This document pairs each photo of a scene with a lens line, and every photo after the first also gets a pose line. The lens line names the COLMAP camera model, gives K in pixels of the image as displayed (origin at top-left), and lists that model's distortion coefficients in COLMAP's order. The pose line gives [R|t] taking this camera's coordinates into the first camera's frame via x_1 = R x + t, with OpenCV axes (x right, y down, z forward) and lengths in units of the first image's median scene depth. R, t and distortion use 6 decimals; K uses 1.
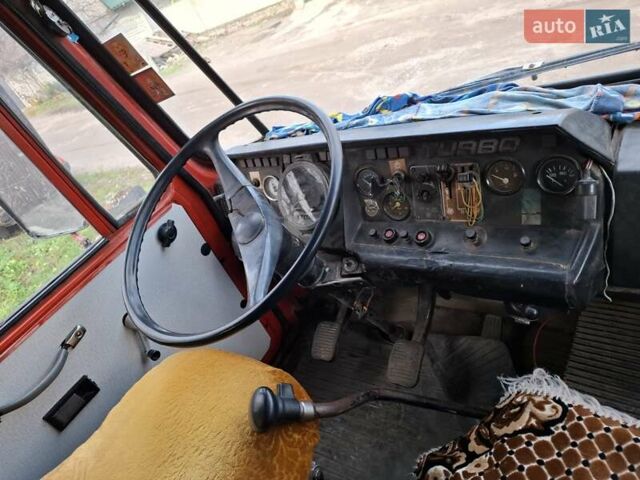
lens RADIAL K [[442.8, 0, 316.3], [0, 442.8, 237.9], [0, 0, 1]] dist [0.099201, -0.103956]
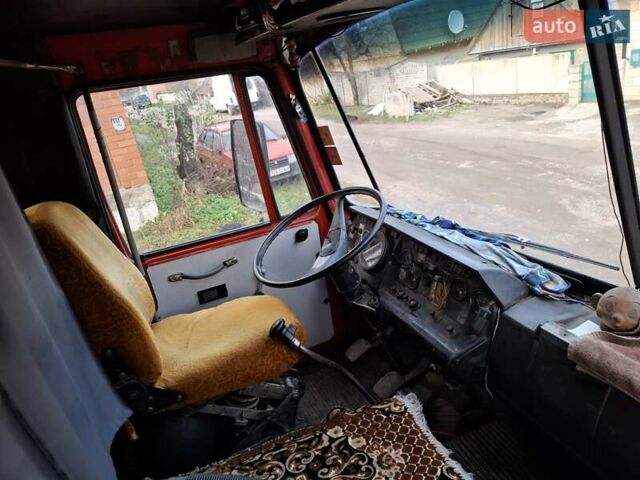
lens RADIAL K [[442.8, 0, 316.3], [0, 442.8, 237.9], [0, 0, 1]] dist [0.099201, -0.103956]
pose [[0.804982, 0.440413, -0.397543, 0.428160], [-0.475768, 0.879502, 0.010966, -0.052761], [0.354470, 0.180311, 0.917518, -0.562604]]
